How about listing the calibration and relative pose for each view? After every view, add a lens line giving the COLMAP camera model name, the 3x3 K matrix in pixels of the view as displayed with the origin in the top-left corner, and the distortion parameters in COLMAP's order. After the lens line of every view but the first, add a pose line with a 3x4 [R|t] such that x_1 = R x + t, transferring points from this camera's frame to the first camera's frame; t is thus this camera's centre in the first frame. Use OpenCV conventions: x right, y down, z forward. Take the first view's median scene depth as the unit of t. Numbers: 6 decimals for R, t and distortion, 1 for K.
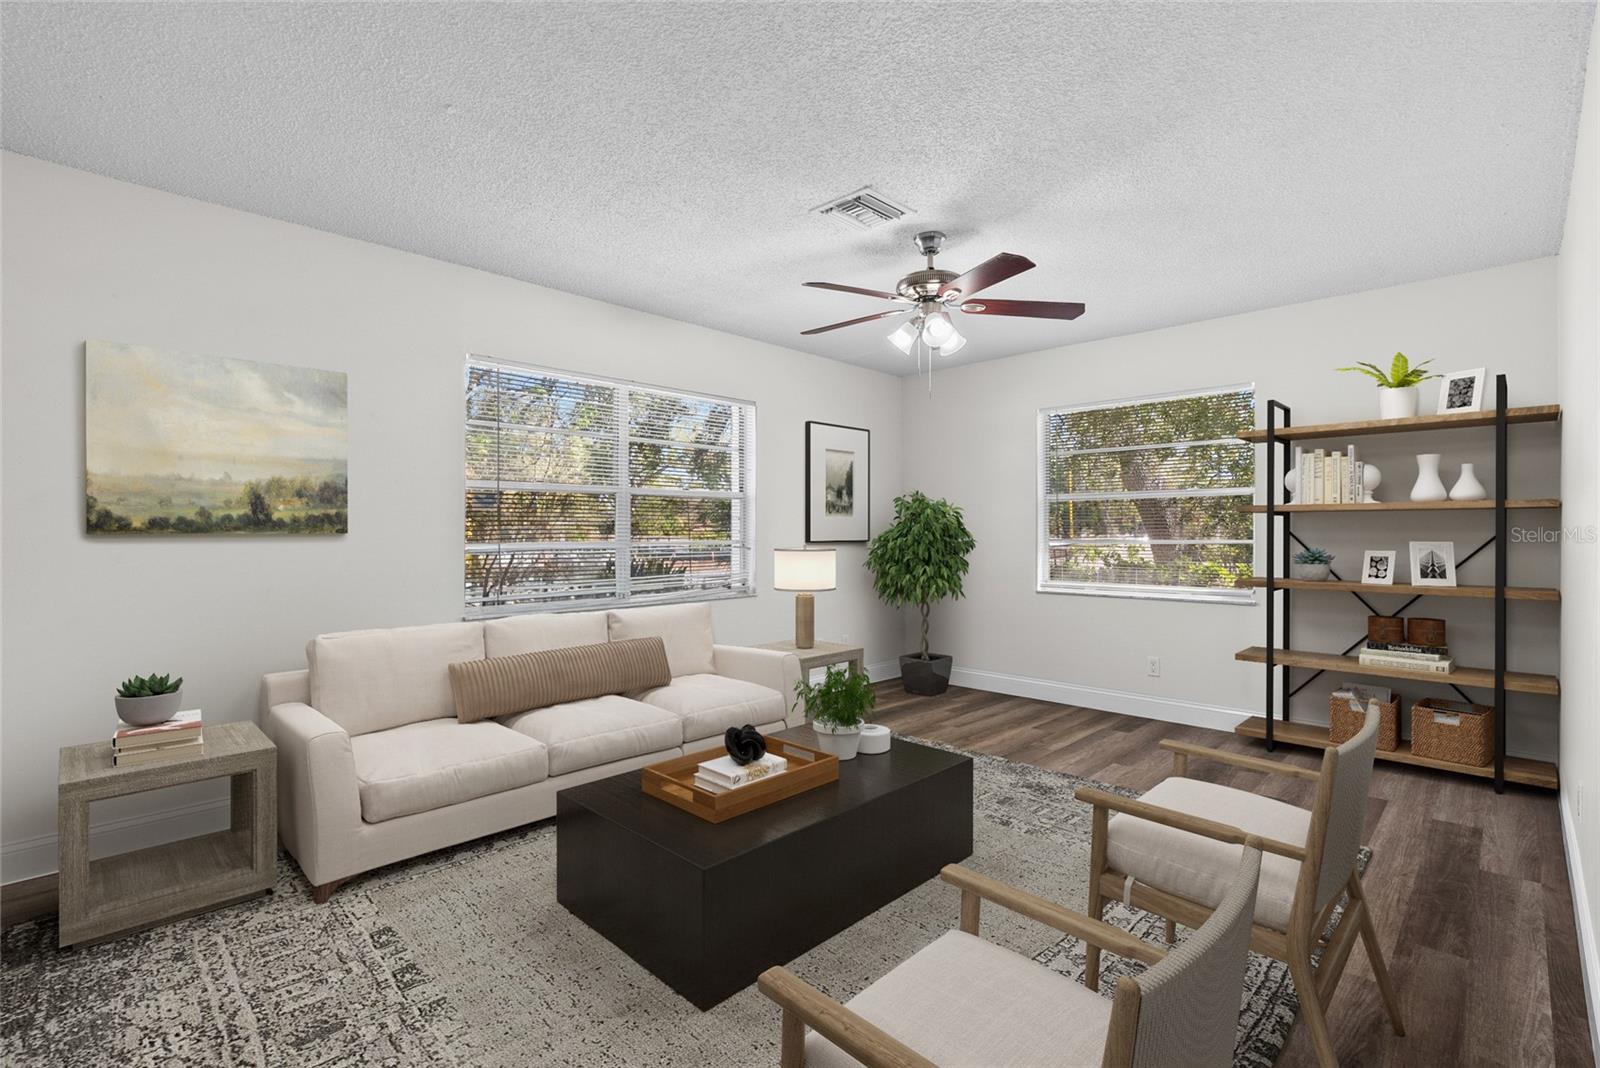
lens RADIAL K [[726.5, 0, 795.8], [0, 726.5, 528.6], [0, 0, 1]] dist [-0.004003, -0.000661]
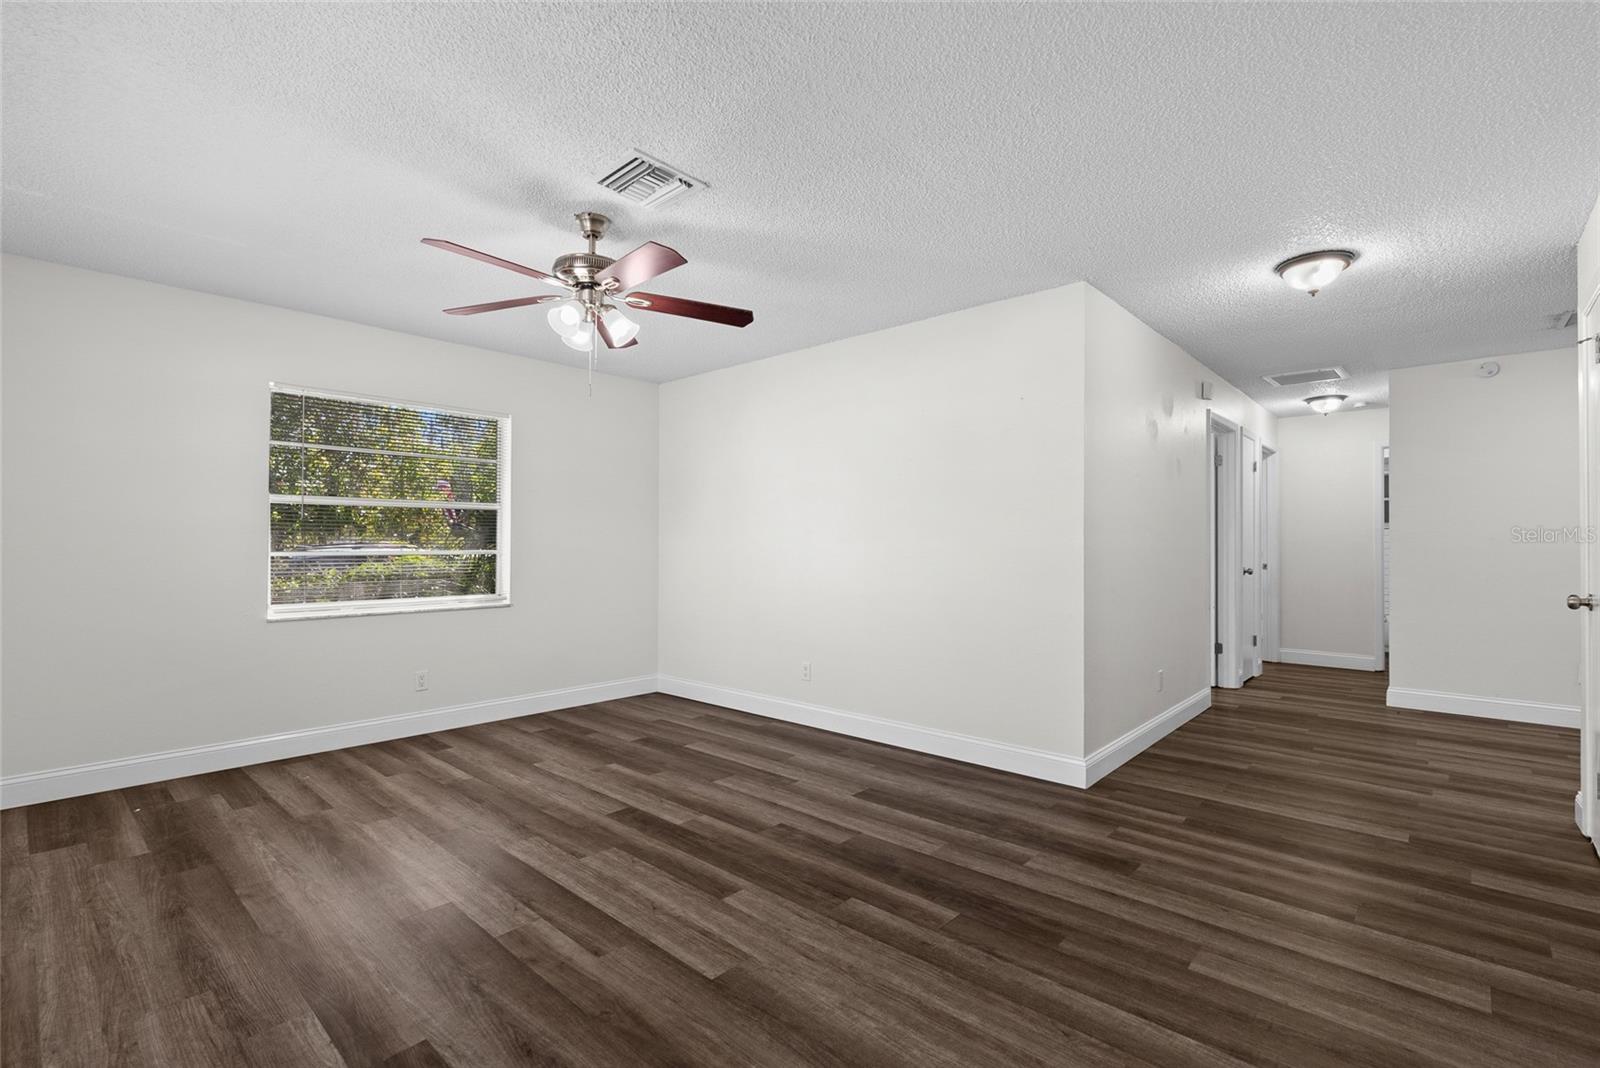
lens RADIAL K [[726.5, 0, 801.6], [0, 726.5, 538.8], [0, 0, 1]] dist [-0.004003, -0.000661]
pose [[-0.053249, 0.011674, 0.998513, -0.547809], [-0.010546, 0.999869, -0.012253, 0.006213], [-0.998526, -0.011183, -0.053119, 0.583248]]
